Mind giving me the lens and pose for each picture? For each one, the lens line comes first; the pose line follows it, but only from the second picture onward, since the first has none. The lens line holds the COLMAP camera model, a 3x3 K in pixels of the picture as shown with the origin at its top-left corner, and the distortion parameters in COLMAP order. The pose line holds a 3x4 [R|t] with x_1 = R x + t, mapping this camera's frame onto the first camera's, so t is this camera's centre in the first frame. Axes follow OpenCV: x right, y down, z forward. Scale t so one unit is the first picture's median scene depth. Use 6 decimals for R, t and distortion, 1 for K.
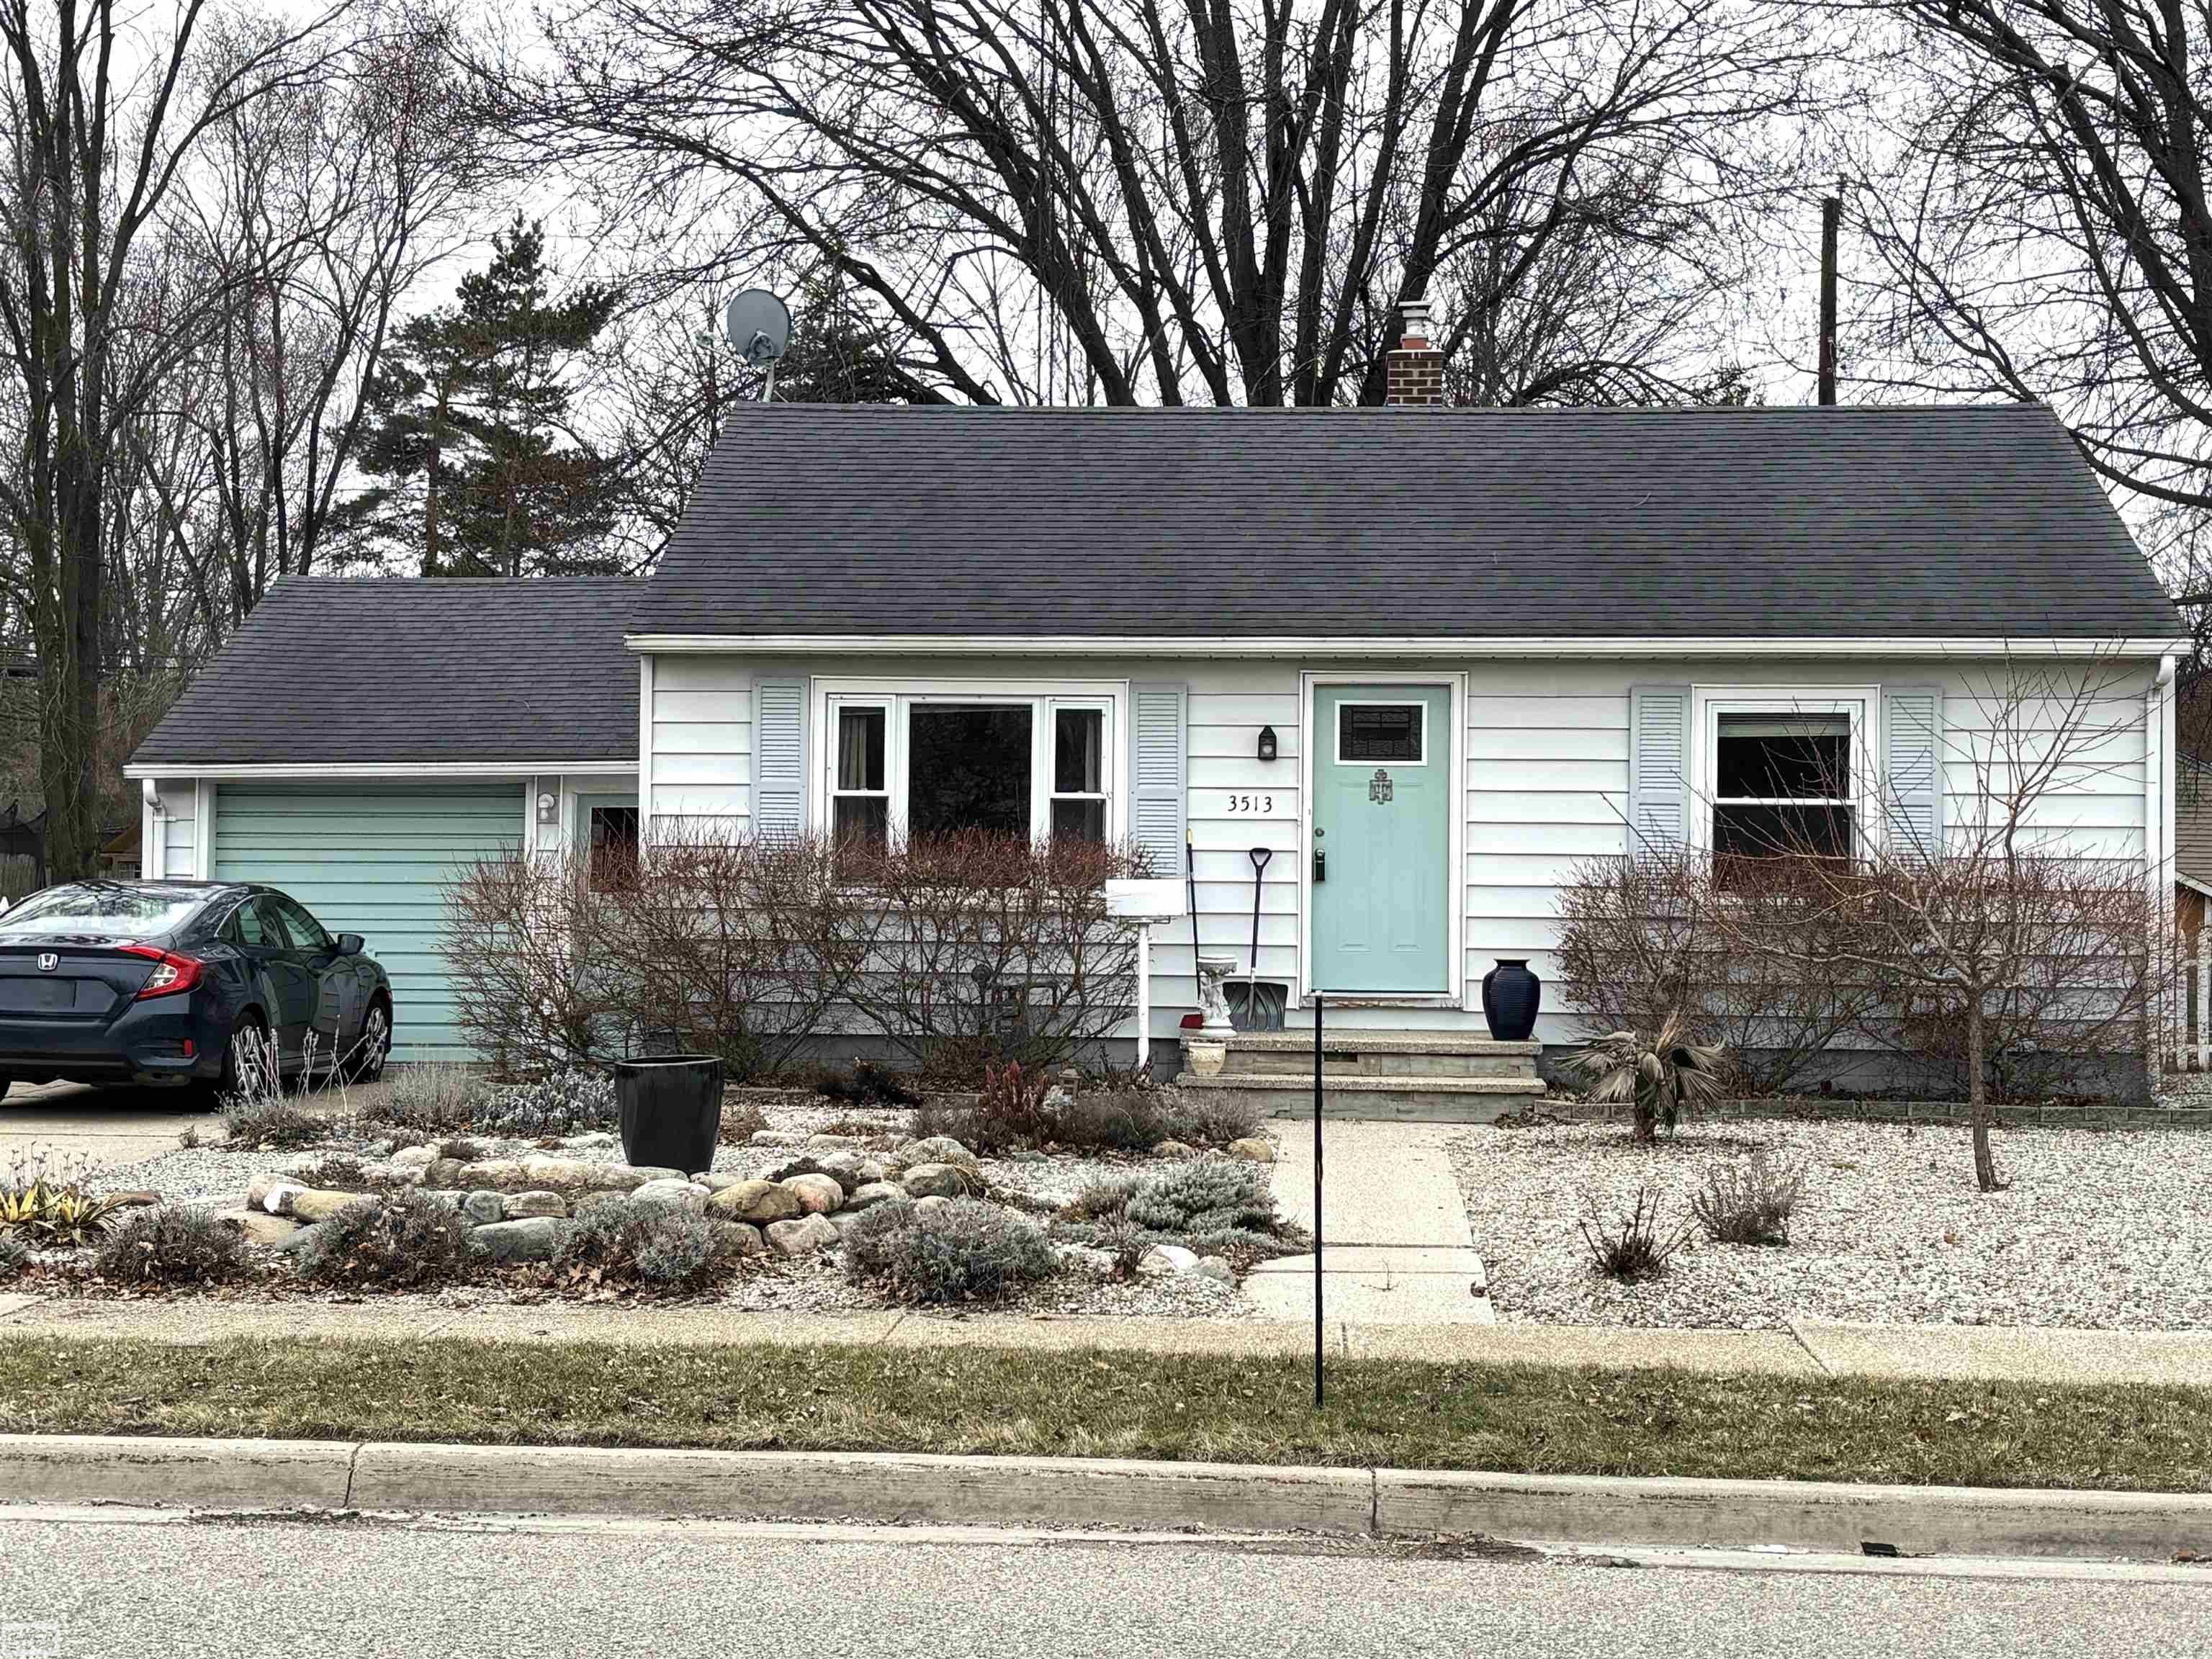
lens RADIAL K [[3201.0, 0, 1074.0], [0, 3201.0, 801.2], [0, 0, 1]] dist [0.232699, -0.011135]
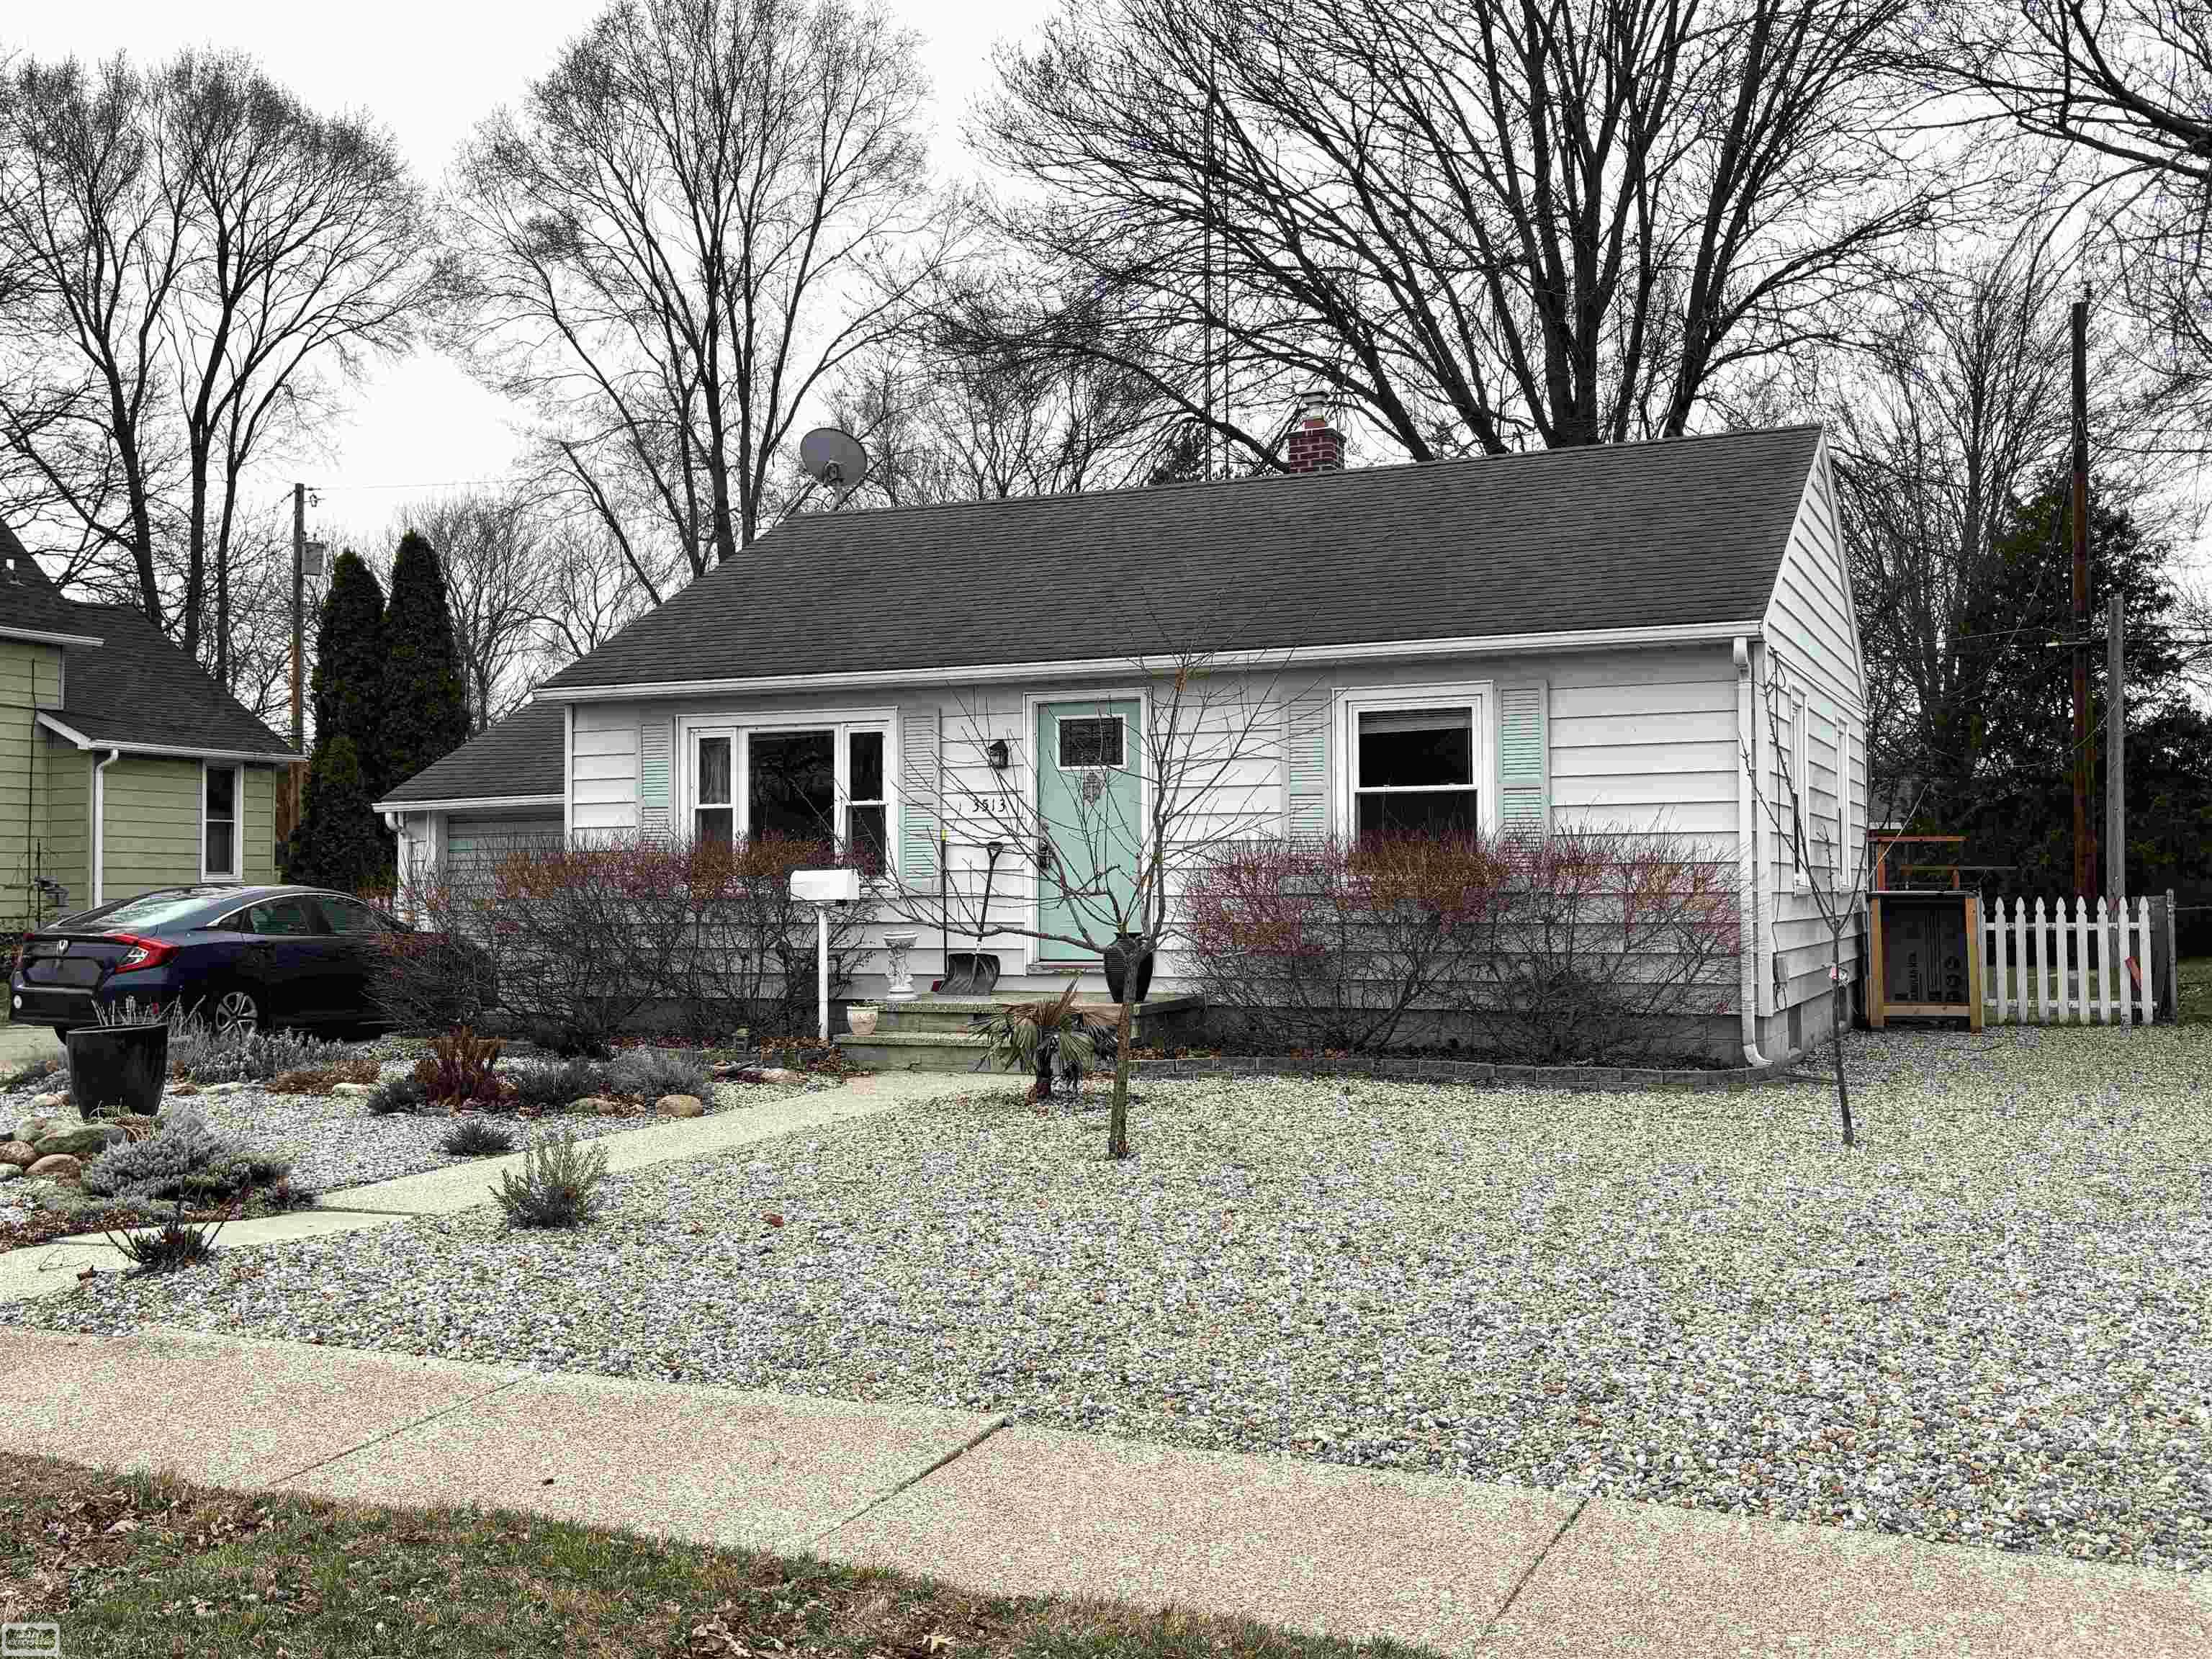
lens RADIAL K [[2150.8, 0, 1106.0], [0, 2150.8, 829.5], [0, 0, 1]] dist [0.104646, -0.007917]
pose [[0.945097, -0.026709, -0.325696, 0.358721], [0.027007, 0.999629, -0.003605, 0.014069], [0.325671, -0.005389, 0.945468, 0.250457]]
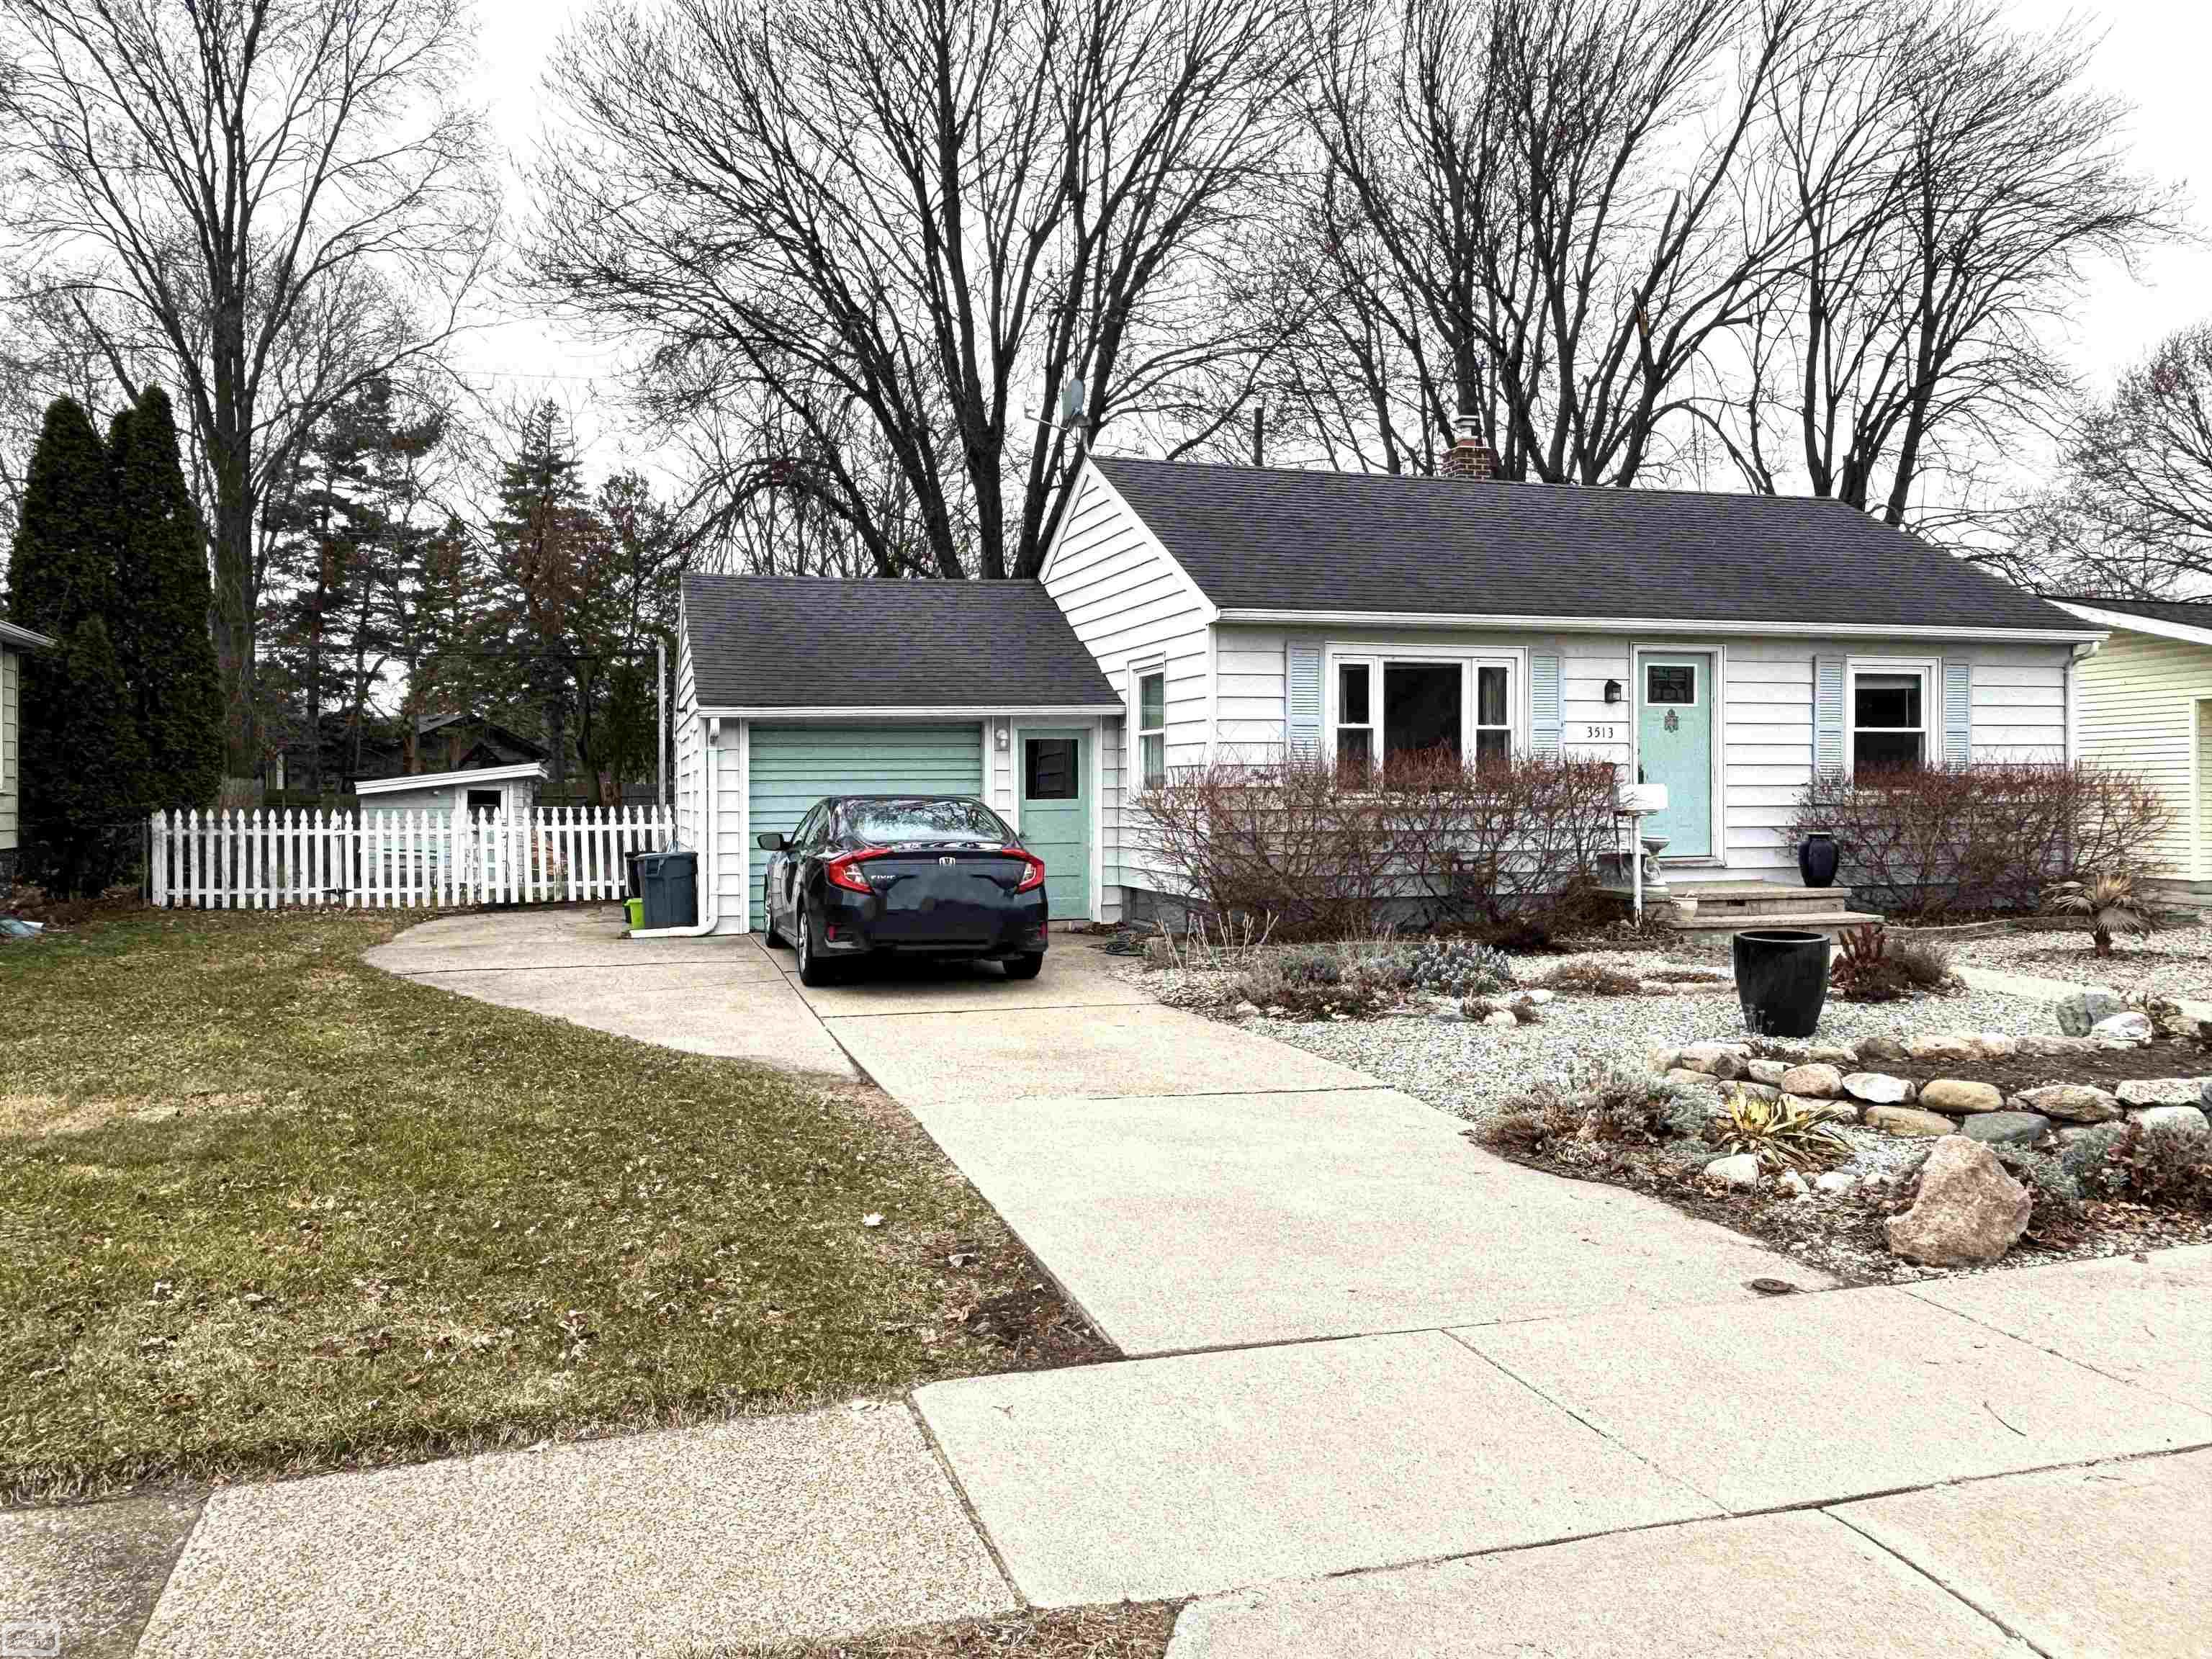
lens RADIAL K [[1684.1, 0, 1101.2], [0, 1684.1, 826.2], [0, 0, 1]] dist [0.094309, -0.067821]
pose [[0.931484, -0.019275, 0.363272, -0.447334], [0.004719, 0.999152, 0.040914, 0.011129], [-0.363752, -0.036396, 0.930784, 0.349150]]
